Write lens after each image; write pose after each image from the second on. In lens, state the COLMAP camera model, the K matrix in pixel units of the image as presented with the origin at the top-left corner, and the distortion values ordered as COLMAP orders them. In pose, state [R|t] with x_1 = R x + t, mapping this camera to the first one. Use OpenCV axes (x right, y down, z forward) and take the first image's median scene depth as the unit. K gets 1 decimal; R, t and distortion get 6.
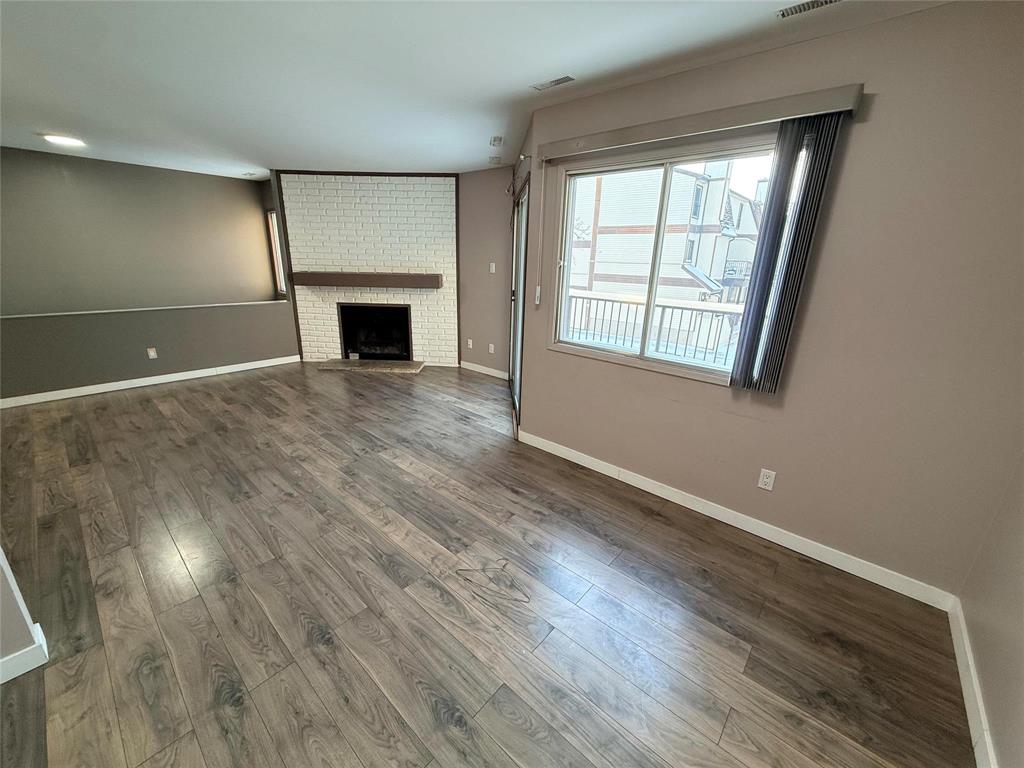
lens RADIAL K [[406.8, 0, 504.4], [0, 406.8, 381.4], [0, 0, 1]] dist [0.010842, -0.001034]
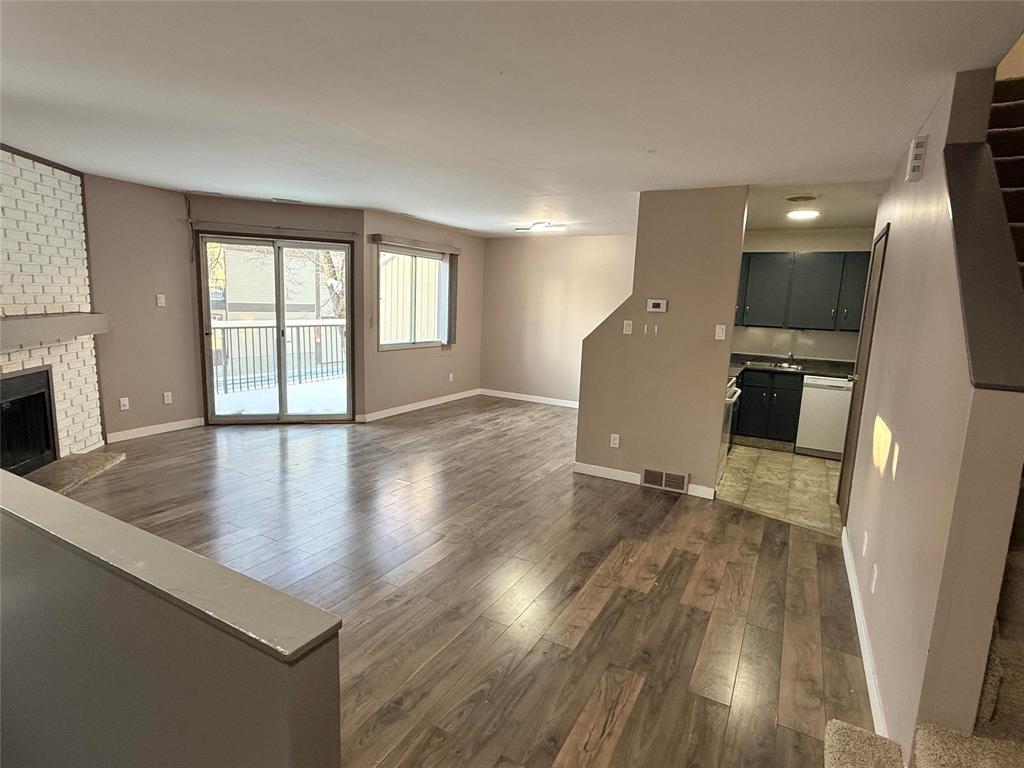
lens RADIAL K [[520.3, 0, 511.1], [0, 520.3, 385.8], [0, 0, 1]] dist [-0.003263, 0.000942]
pose [[-0.234204, -0.181901, 0.955019, -1.285367], [0.246380, 0.939165, 0.239303, -0.202913], [-0.940450, 0.291343, -0.175140, 0.590423]]
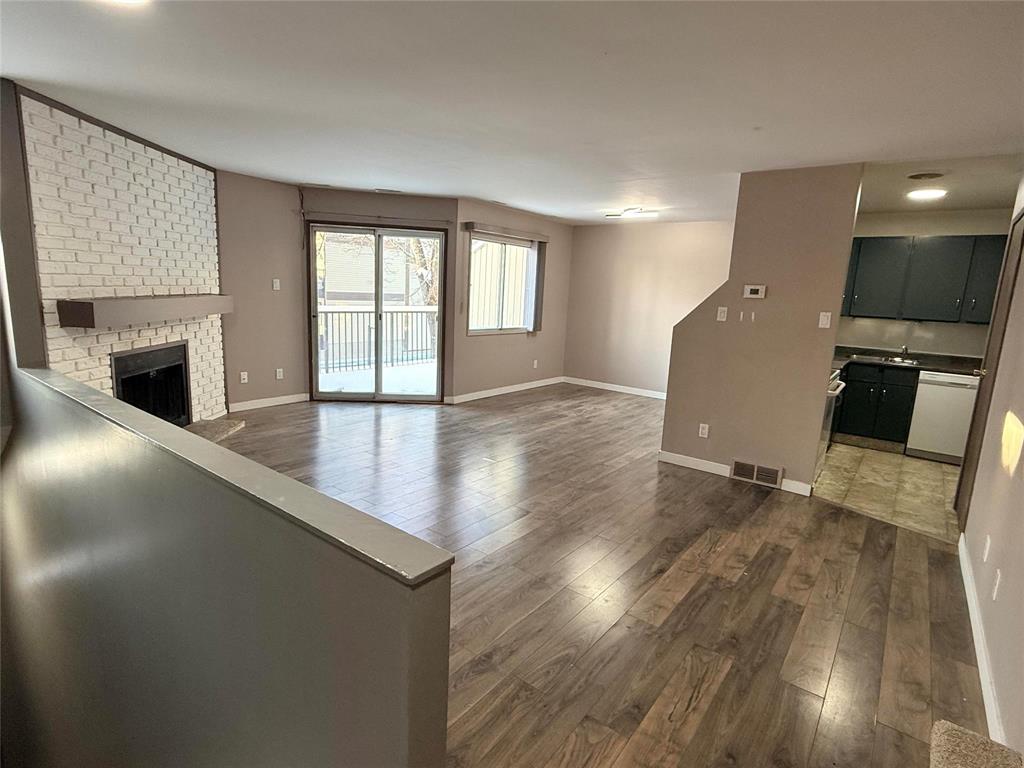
lens RADIAL K [[520.3, 0, 514.1], [0, 520.3, 384.6], [0, 0, 1]] dist [-0.003263, 0.000942]
pose [[-0.085634, -0.200511, 0.975942, -1.299479], [0.248969, 0.944158, 0.215826, -0.196006], [-0.964718, 0.261461, -0.030931, 0.607890]]
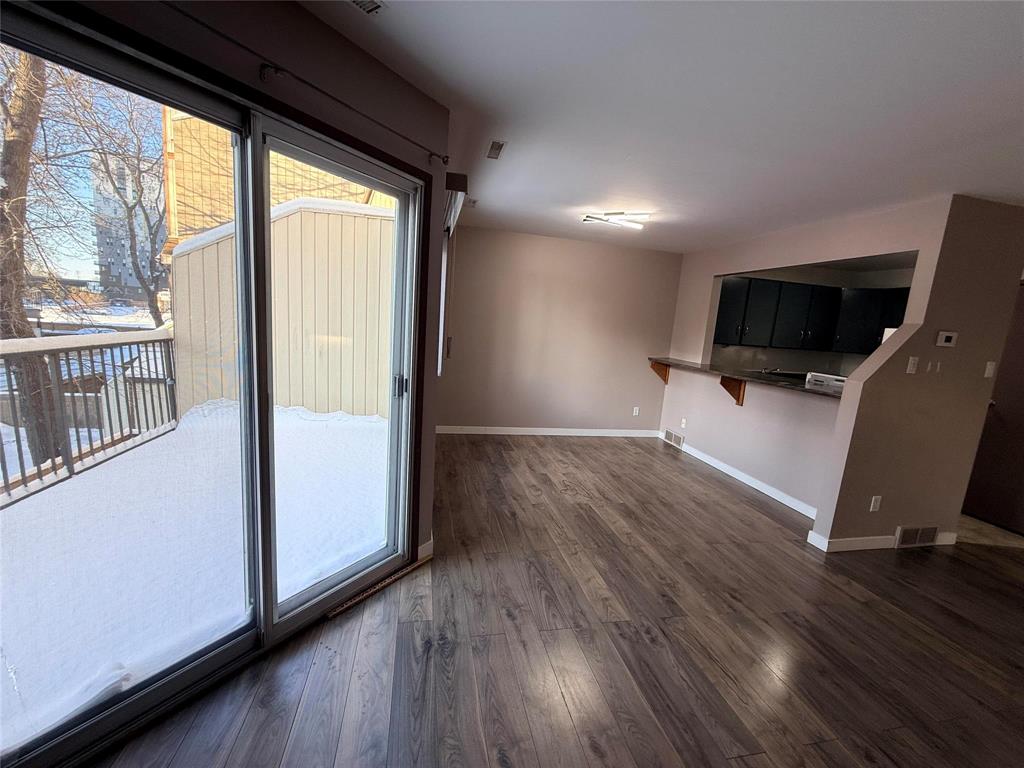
lens RADIAL K [[406.8, 0, 509.1], [0, 406.8, 386.4], [0, 0, 1]] dist [0.010842, -0.001034]
pose [[-0.808465, -0.166879, 0.564389, -0.308839], [0.092771, 0.910836, 0.402207, -0.288743], [-0.581186, 0.377530, -0.720898, 0.966994]]
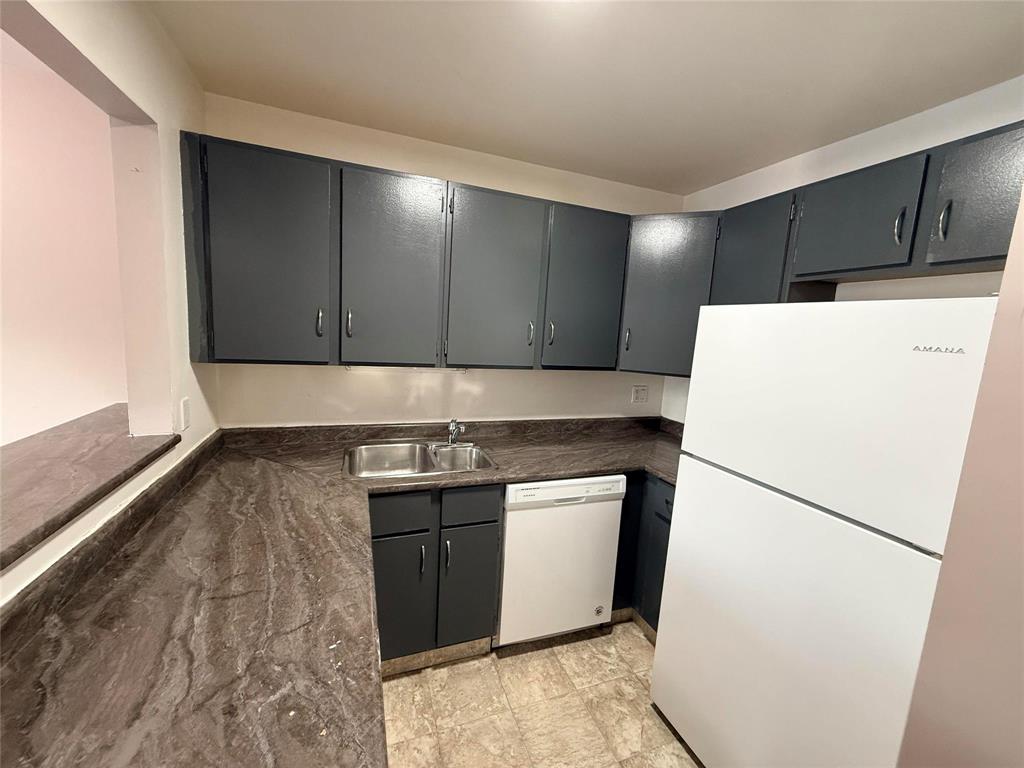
lens RADIAL K [[406.8, 0, 509.3], [0, 406.8, 388.7], [0, 0, 1]] dist [0.010842, -0.001034]
pose [[-0.888278, -0.134293, 0.439235, -0.478296], [0.065793, 0.909236, 0.411048, -0.019985], [-0.454569, 0.394024, -0.798819, 0.026778]]
